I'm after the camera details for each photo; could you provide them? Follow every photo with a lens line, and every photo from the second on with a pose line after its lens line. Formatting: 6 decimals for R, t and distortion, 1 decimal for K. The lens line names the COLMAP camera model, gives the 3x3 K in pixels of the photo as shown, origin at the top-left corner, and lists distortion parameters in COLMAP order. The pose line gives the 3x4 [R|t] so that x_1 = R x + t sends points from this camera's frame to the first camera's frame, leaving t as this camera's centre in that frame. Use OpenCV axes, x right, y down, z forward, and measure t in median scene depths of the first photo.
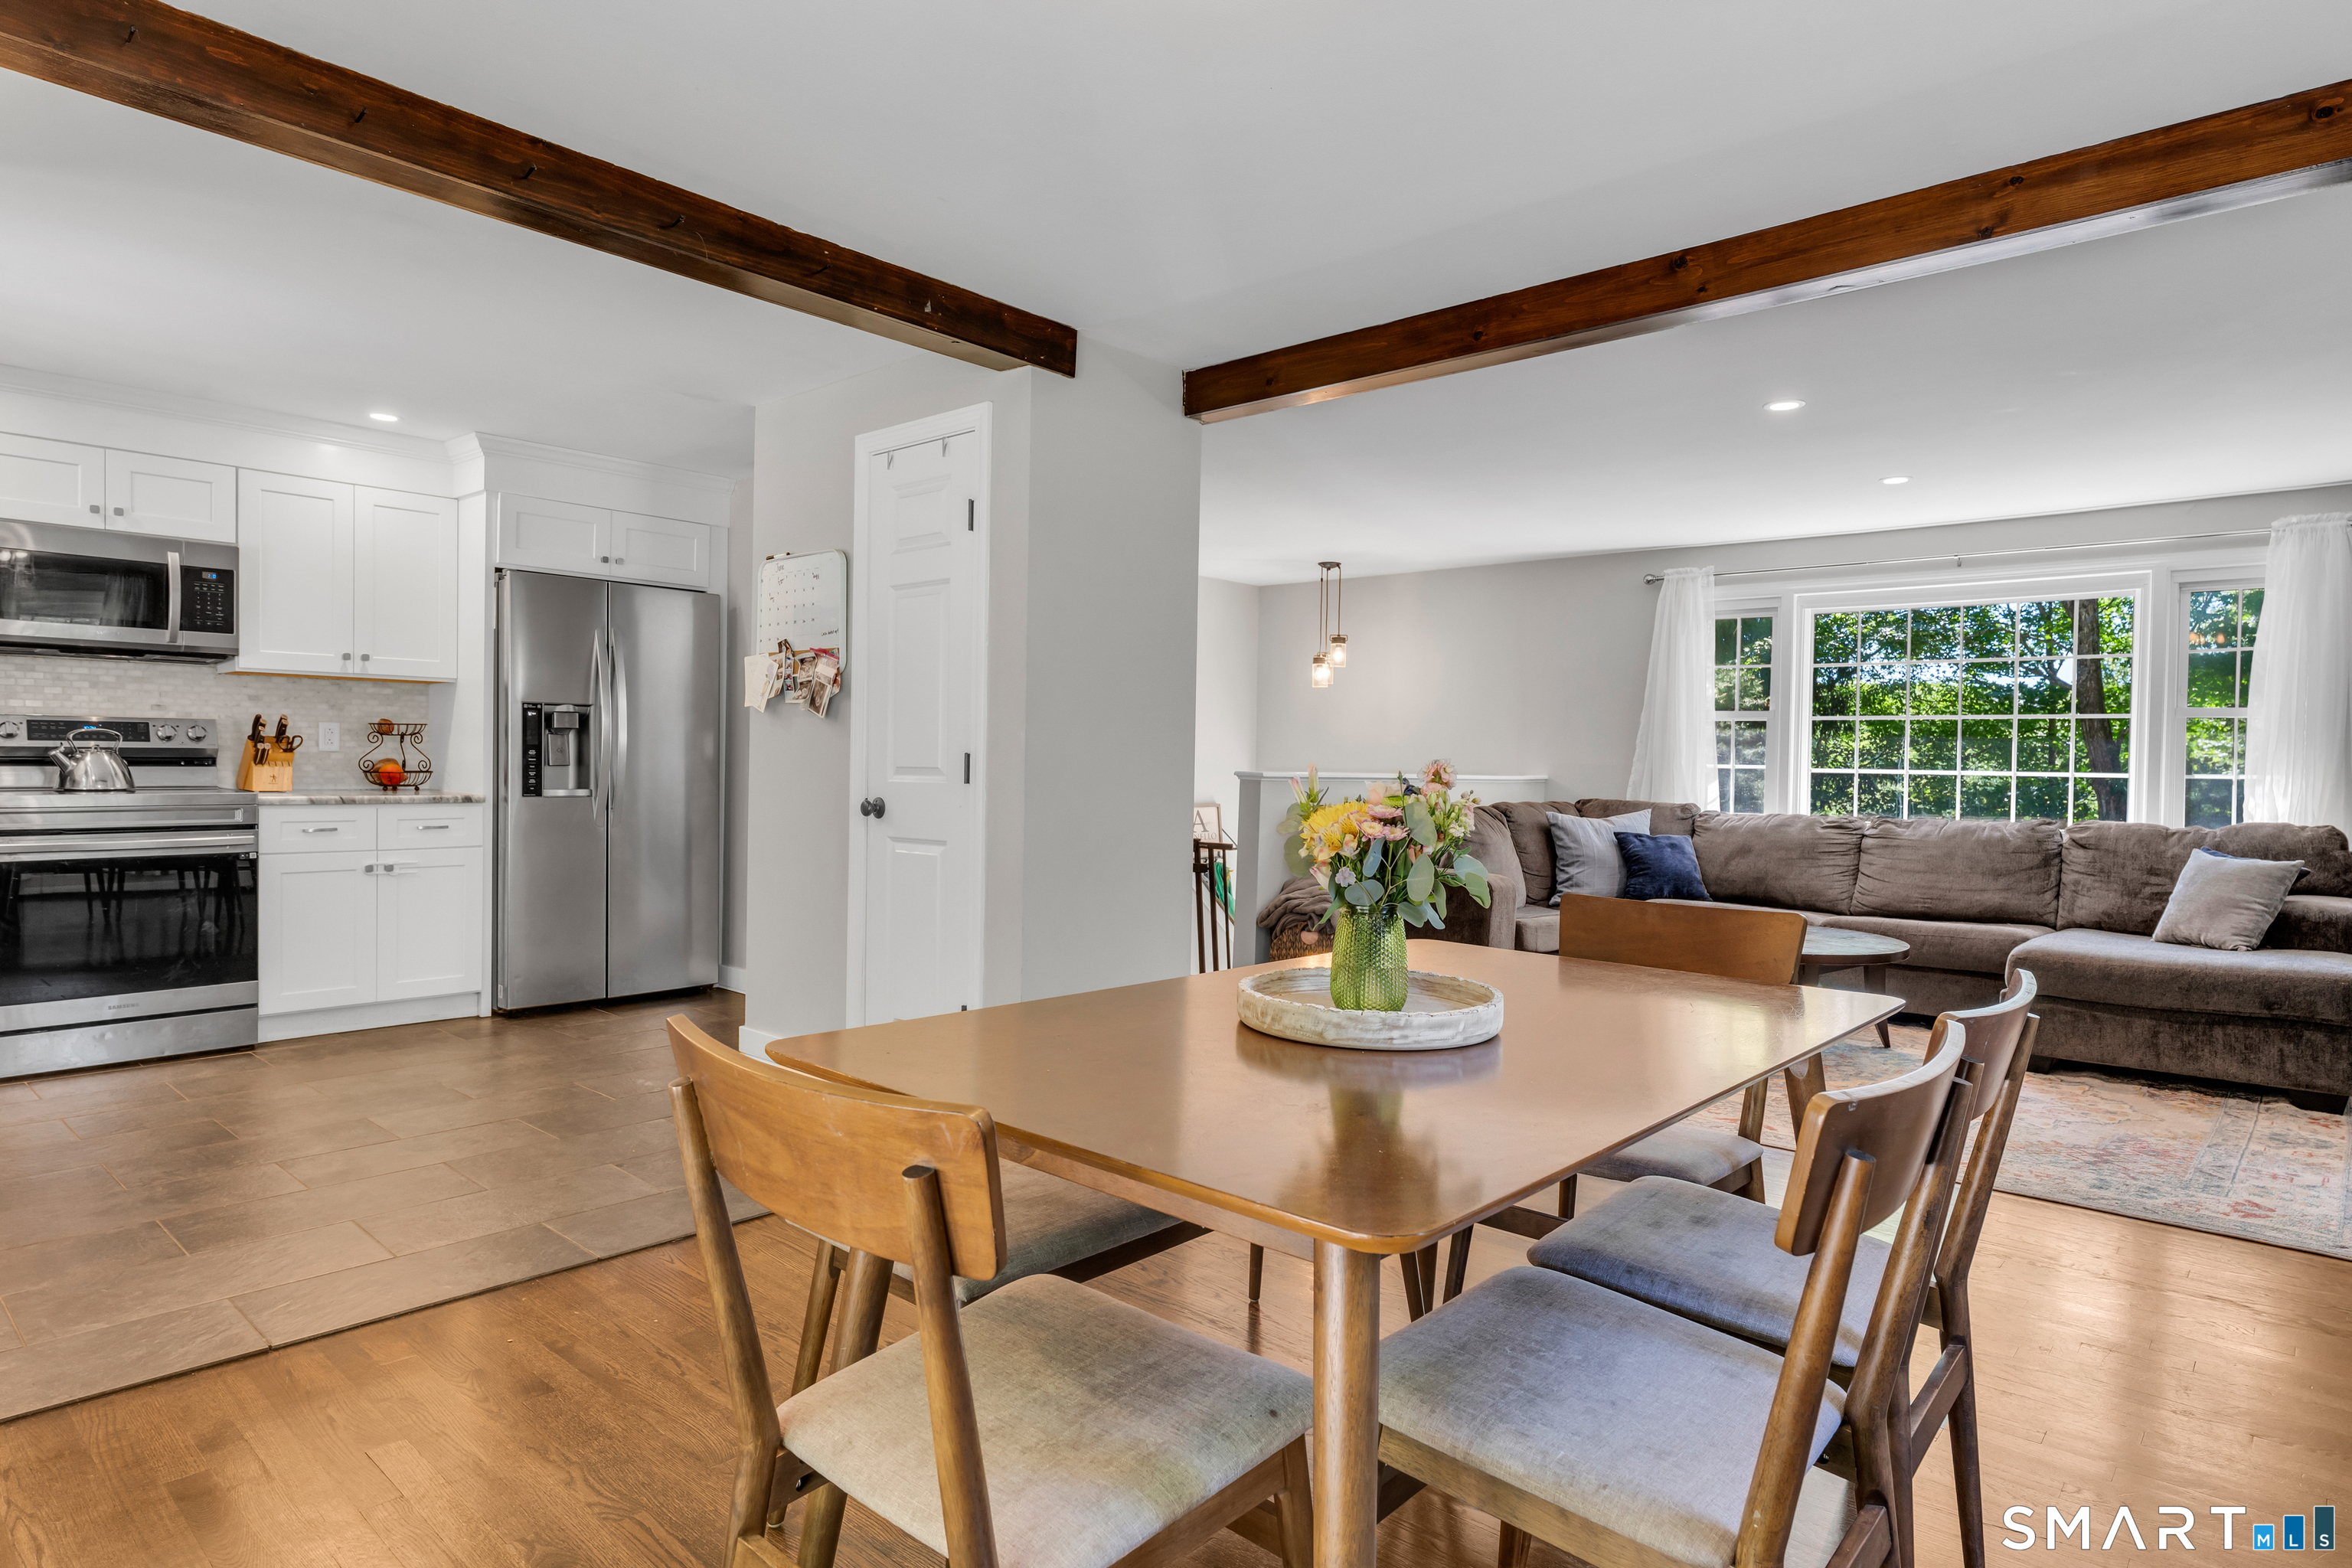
lens RADIAL K [[1304.0, 0, 1173.0], [0, 1304.0, 785.3], [0, 0, 1]] dist [-0.001316, -0.000108]
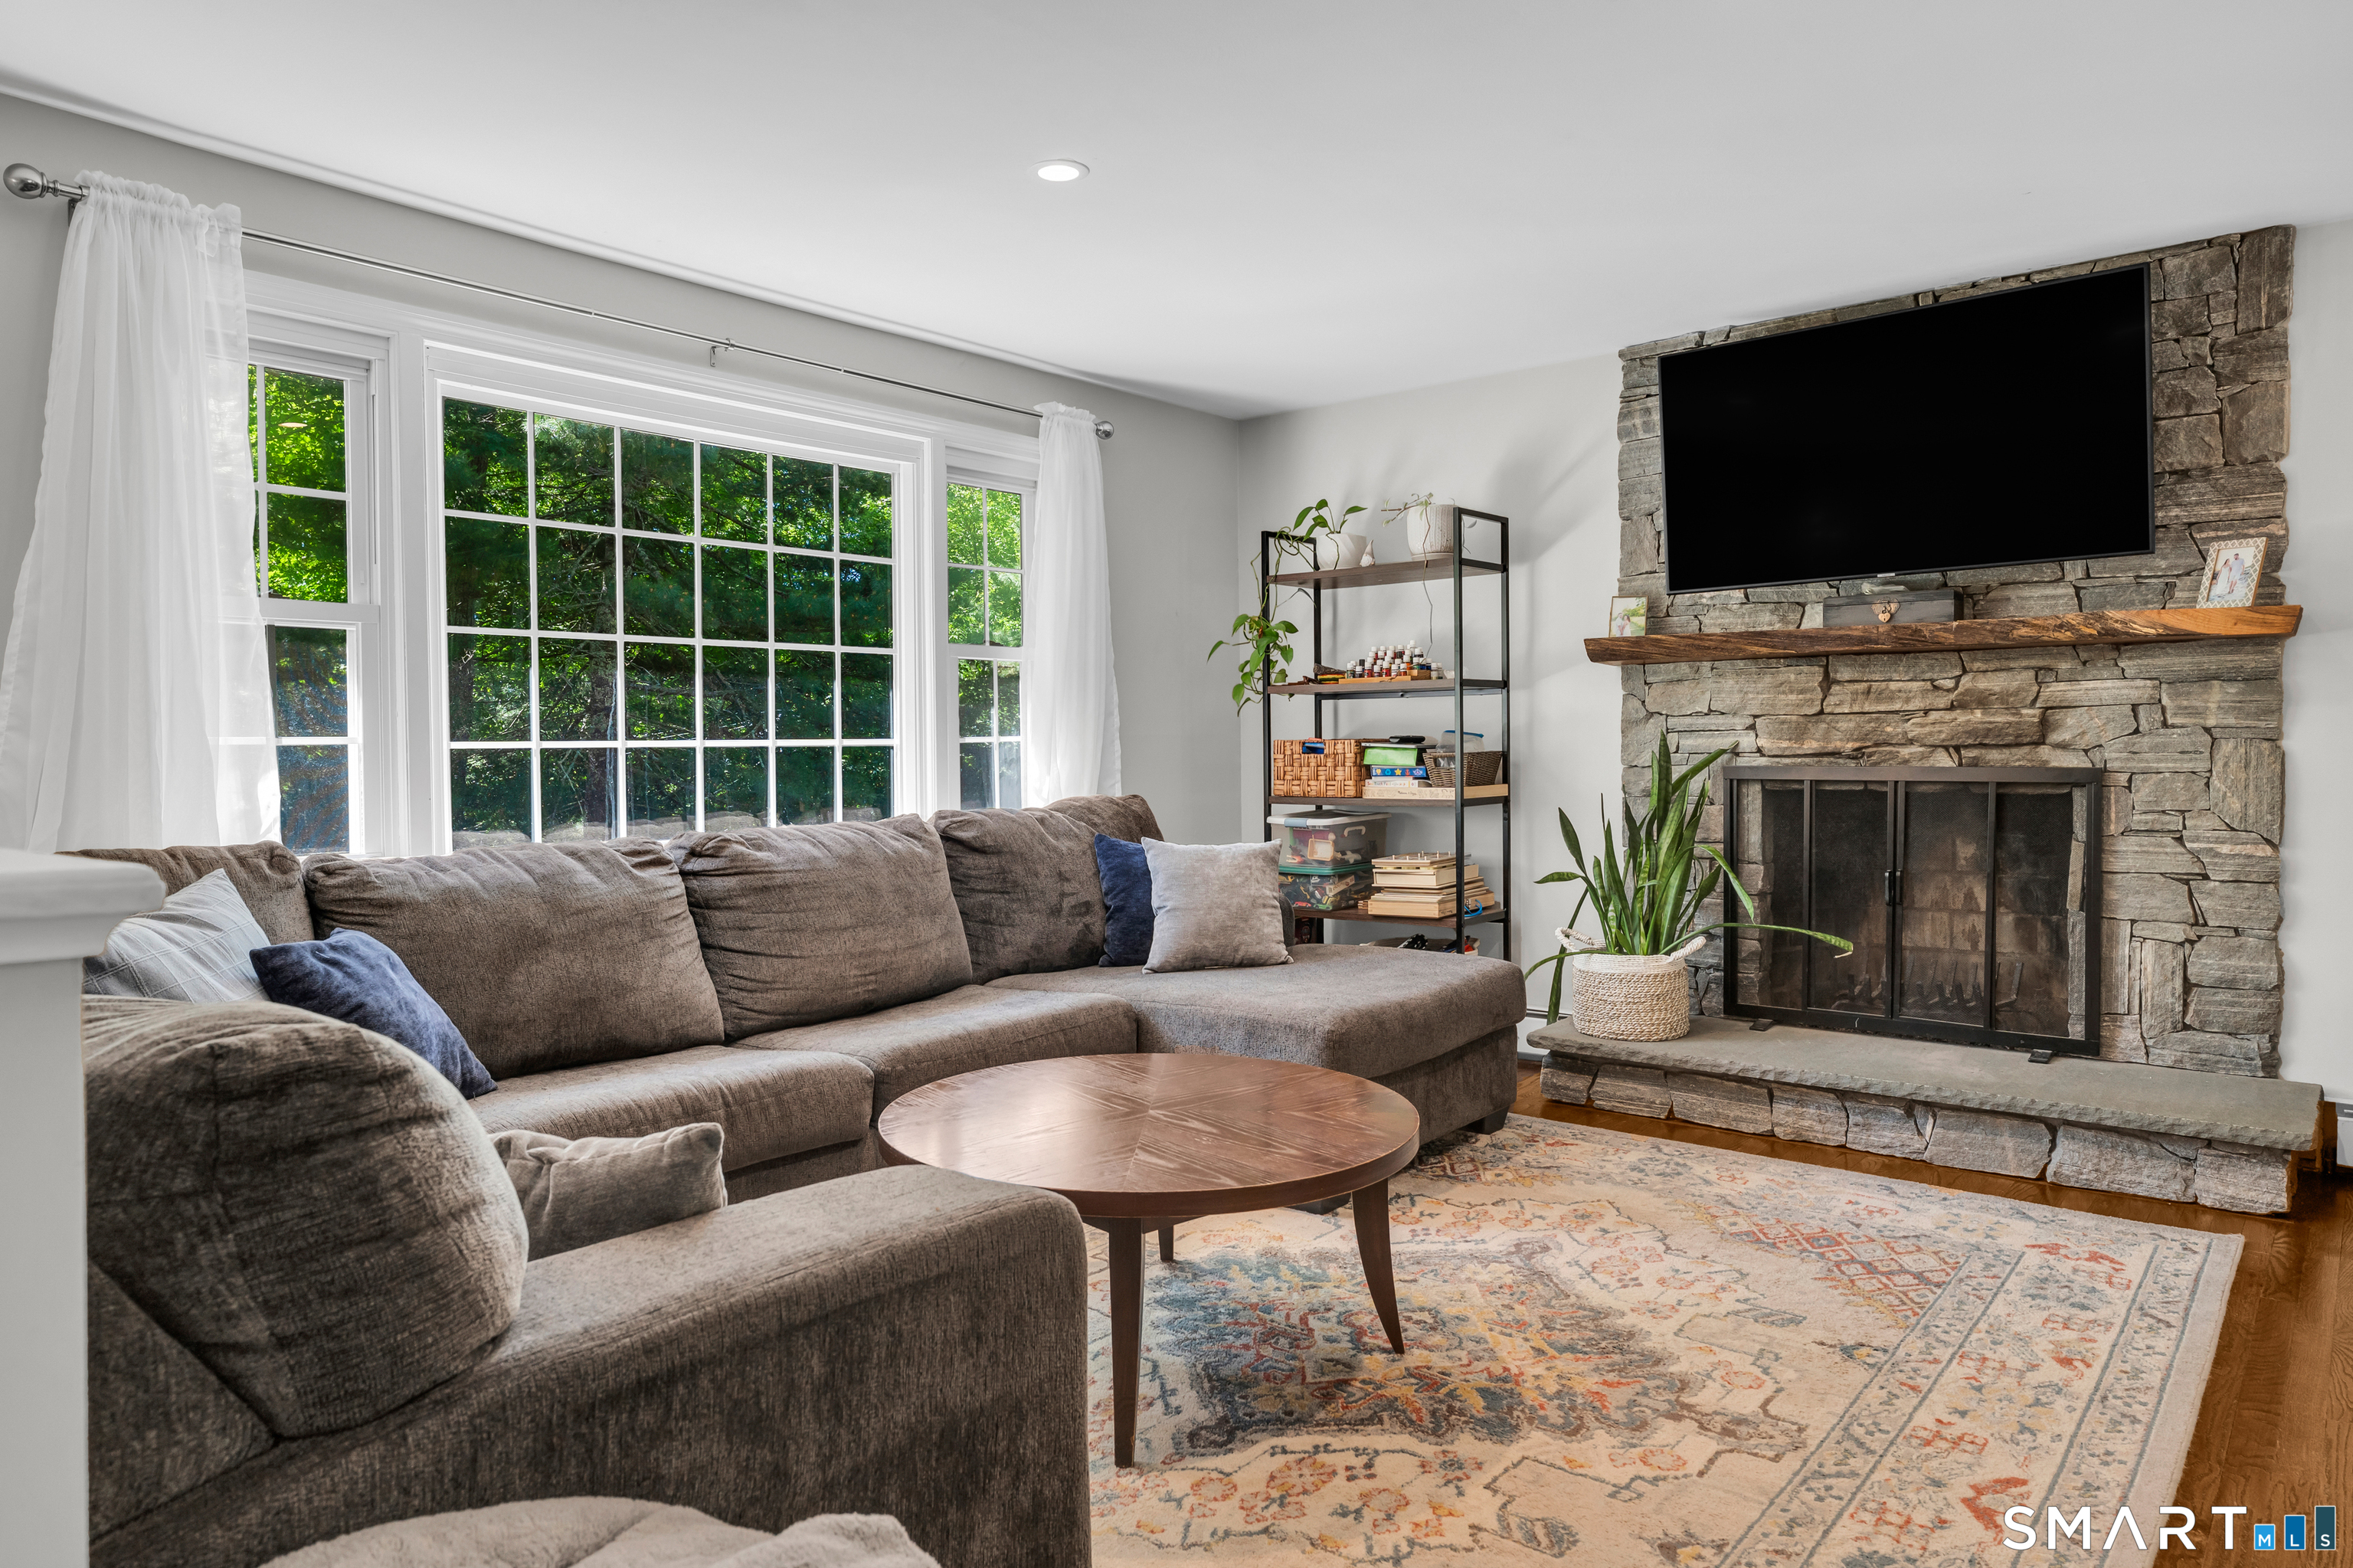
lens RADIAL K [[1484.3, 0, 1171.6], [0, 1484.3, 779.2], [0, 0, 1]] dist [0.000204, -0.000049]
pose [[-0.047972, -0.043849, 0.997886, -0.044377], [0.028485, 0.998570, 0.045249, -0.020878], [-0.998442, 0.030596, -0.046654, 1.013872]]
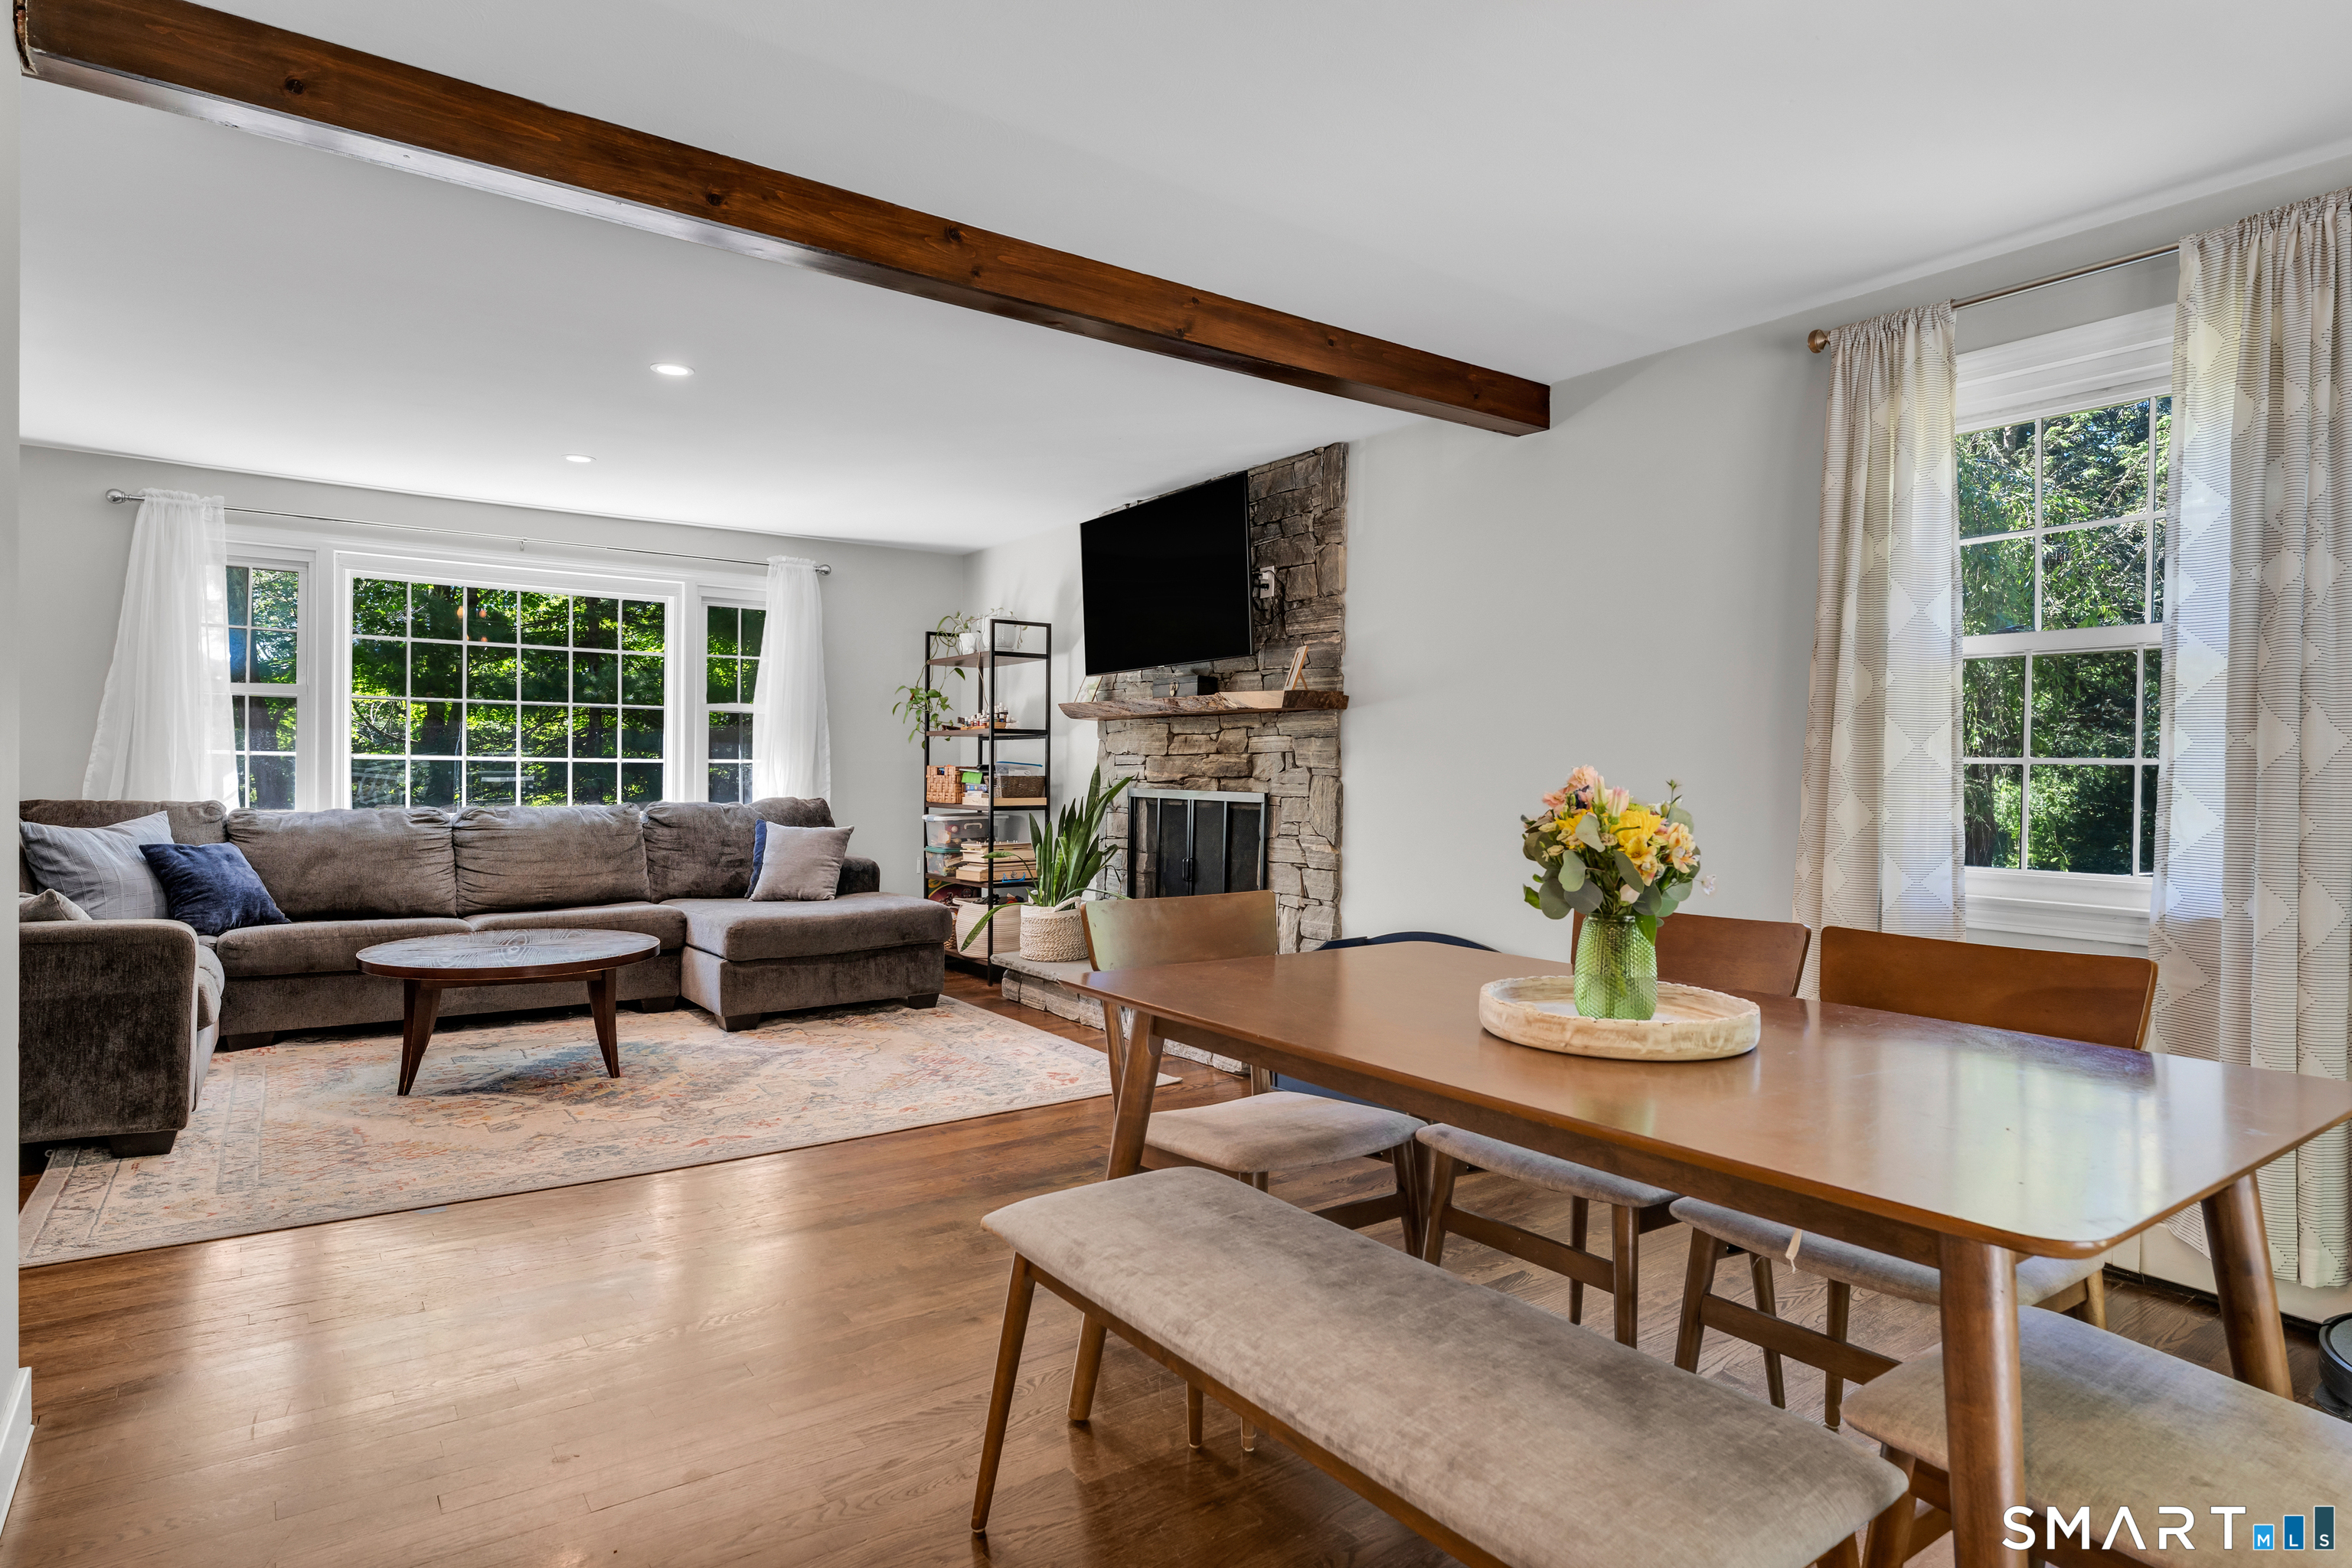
lens RADIAL K [[1274.5, 0, 1173.1], [0, 1274.5, 780.9], [0, 0, 1]] dist [0.000313, 0.000697]
pose [[0.210273, -0.024980, 0.977324, -0.293145], [0.010800, 0.999672, 0.023227, -0.012470], [-0.977583, 0.005671, 0.210473, 0.377863]]
